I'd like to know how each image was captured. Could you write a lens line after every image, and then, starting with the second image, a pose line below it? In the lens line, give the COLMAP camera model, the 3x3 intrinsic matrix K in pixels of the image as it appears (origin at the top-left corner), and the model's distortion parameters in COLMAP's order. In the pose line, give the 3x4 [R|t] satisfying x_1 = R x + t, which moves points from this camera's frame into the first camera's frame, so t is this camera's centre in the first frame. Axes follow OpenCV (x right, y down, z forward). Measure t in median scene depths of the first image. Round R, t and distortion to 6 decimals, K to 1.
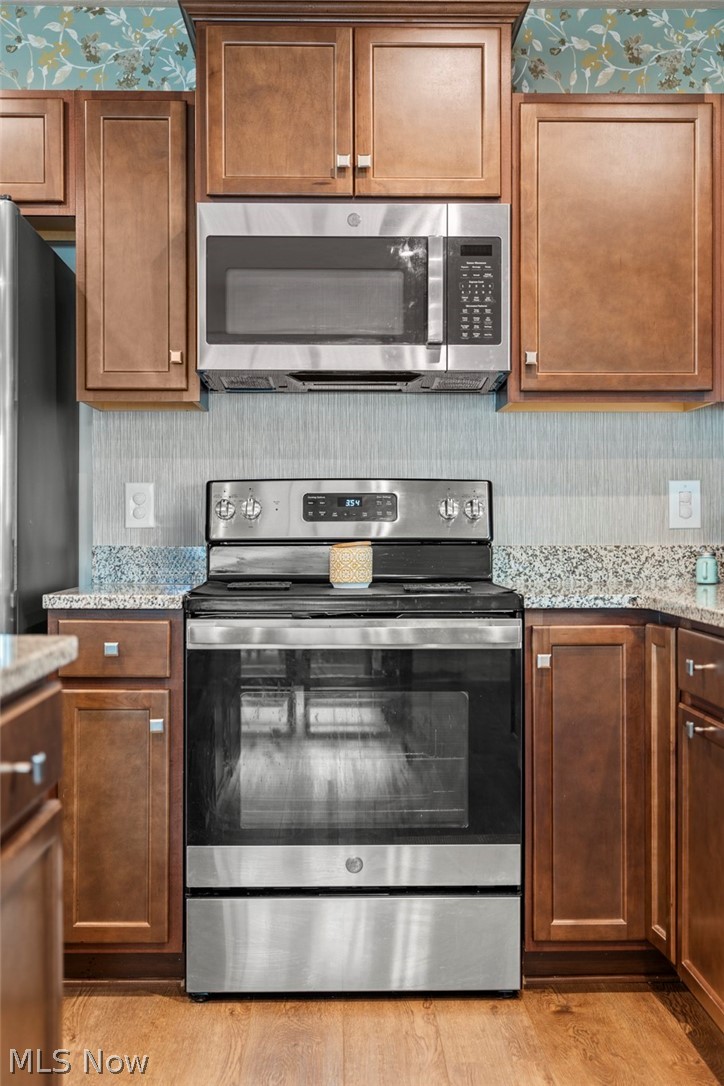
lens RADIAL K [[1349.5, 0, 362.0], [0, 1349.5, 543.0], [0, 0, 1]] dist [0.011838, 0.029645]
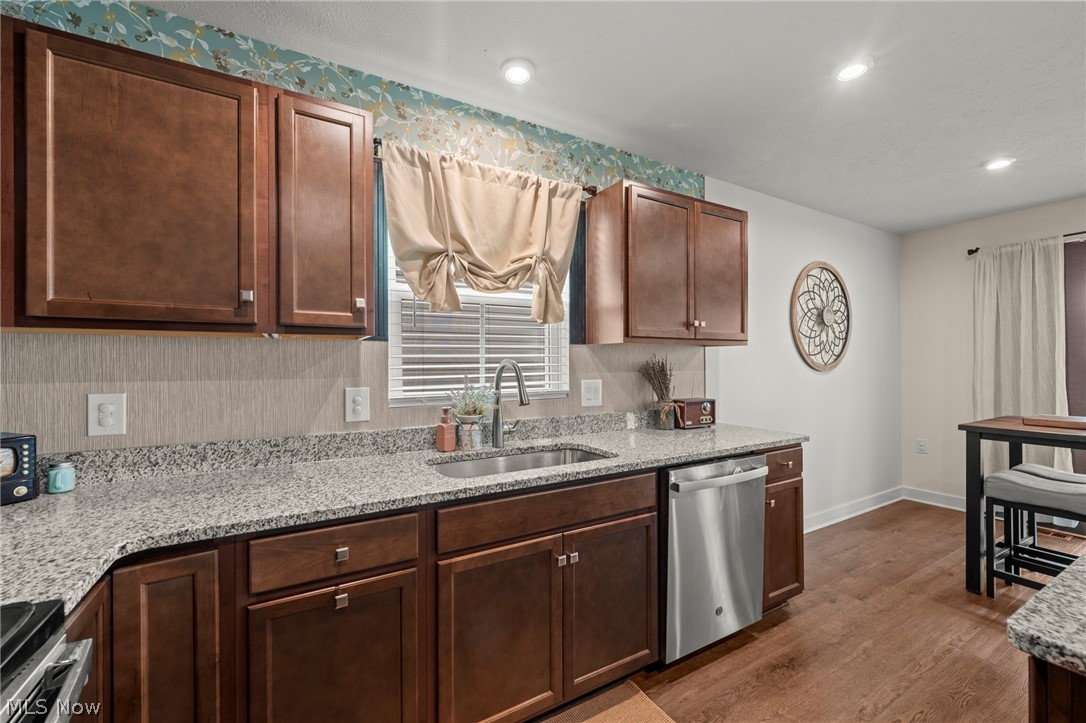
lens RADIAL K [[443.9, 0, 547.6], [0, 443.9, 362.0], [0, 0, 1]] dist [-0.001401, 0.000055]
pose [[-0.489141, 0.008865, 0.872160, -0.191534], [0.015182, 0.999883, -0.001649, -0.074515], [-0.872073, 0.012435, -0.489219, 0.826853]]
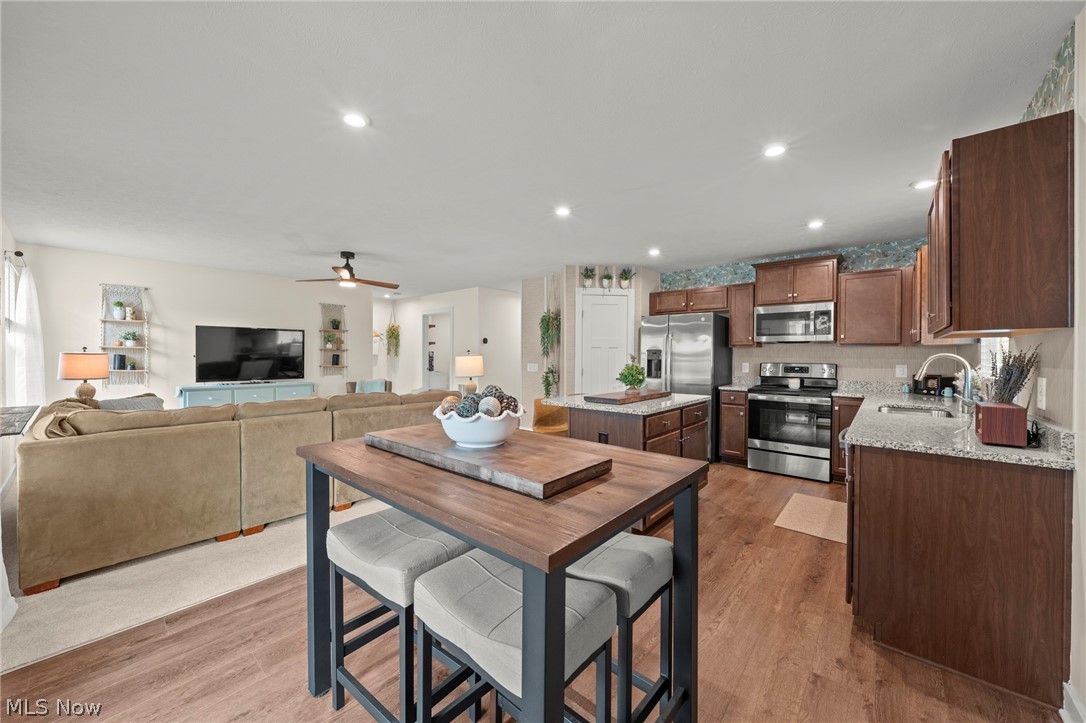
lens RADIAL K [[401.5, 0, 544.7], [0, 401.5, 359.2], [0, 0, 1]] dist [-0.000351, -0.000064]
pose [[0.747355, 0.012496, -0.664307, 0.268943], [-0.013397, 0.999903, 0.003738, -0.059566], [0.664290, 0.006106, 0.747450, -0.563654]]
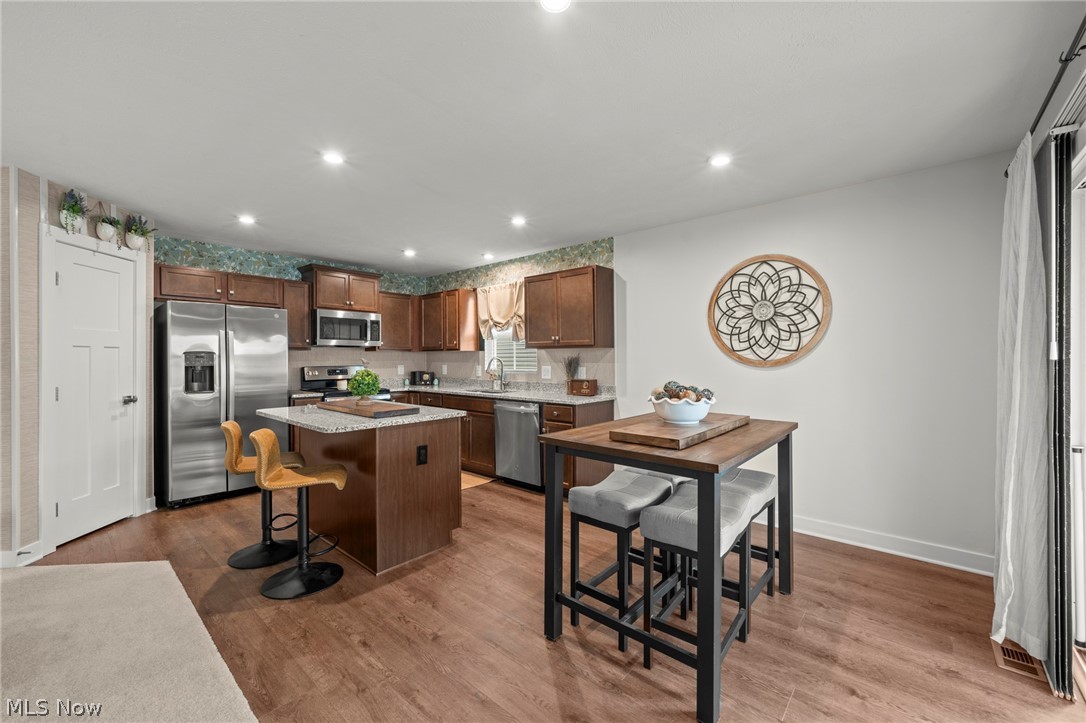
lens RADIAL K [[429.7, 0, 548.1], [0, 429.7, 358.0], [0, 0, 1]] dist [-0.006194, 0.000086]
pose [[0.666865, -0.000080, 0.745179, -0.682848], [0.009610, 0.999918, -0.008493, -0.060993], [-0.745117, 0.012825, 0.666811, -0.571890]]
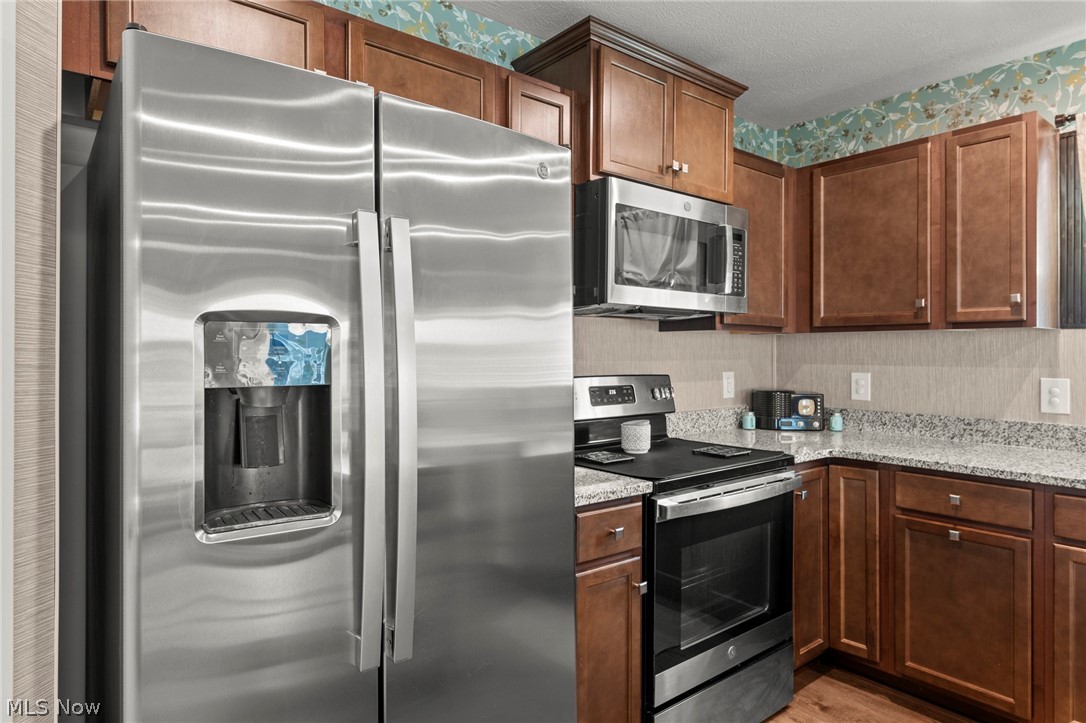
lens RADIAL K [[633.6, 0, 543.0], [0, 633.6, 353.1], [0, 0, 1]] dist [0.004428, -0.001090]
pose [[0.790530, 0.003051, 0.612415, -0.541838], [0.003275, 0.999952, -0.009209, -0.072541], [-0.612414, 0.009286, 0.790482, 0.540690]]
